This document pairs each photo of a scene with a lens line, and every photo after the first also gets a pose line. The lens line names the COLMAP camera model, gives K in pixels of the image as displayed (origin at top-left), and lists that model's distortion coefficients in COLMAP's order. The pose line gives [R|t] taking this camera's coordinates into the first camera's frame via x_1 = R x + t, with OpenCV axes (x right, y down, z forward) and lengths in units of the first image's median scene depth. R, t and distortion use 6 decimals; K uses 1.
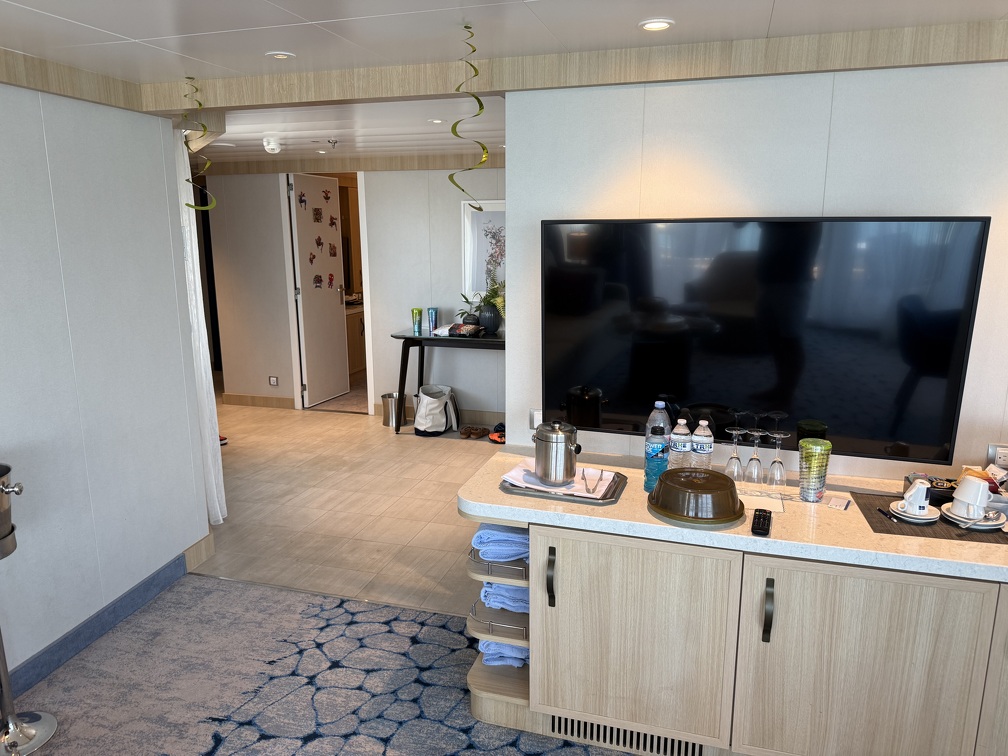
lens RADIAL K [[695.9, 0, 503.9], [0, 695.9, 380.1], [0, 0, 1]] dist [-0.059890, -0.001573]
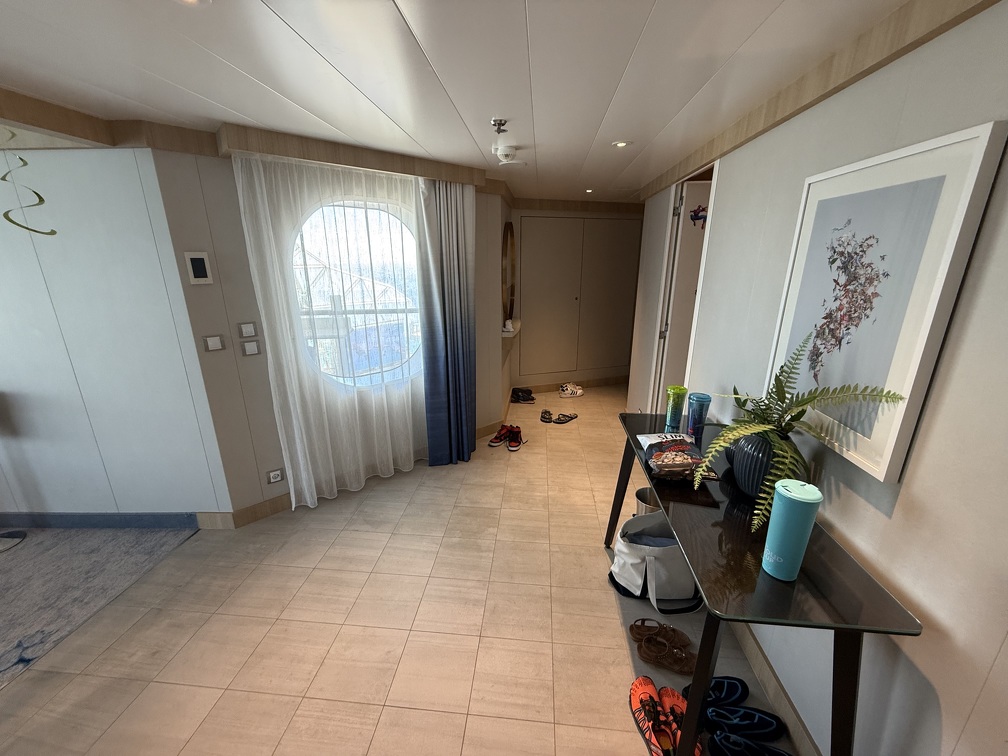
lens RADIAL K [[396.1, 0, 503.0], [0, 396.1, 377.5], [0, 0, 1]] dist [-0.001565, 0.000045]
pose [[0.203027, 0.273321, -0.940253, 0.178584], [-0.203614, 0.951046, 0.232492, -0.180694], [0.957769, 0.144246, 0.248740, 0.872571]]
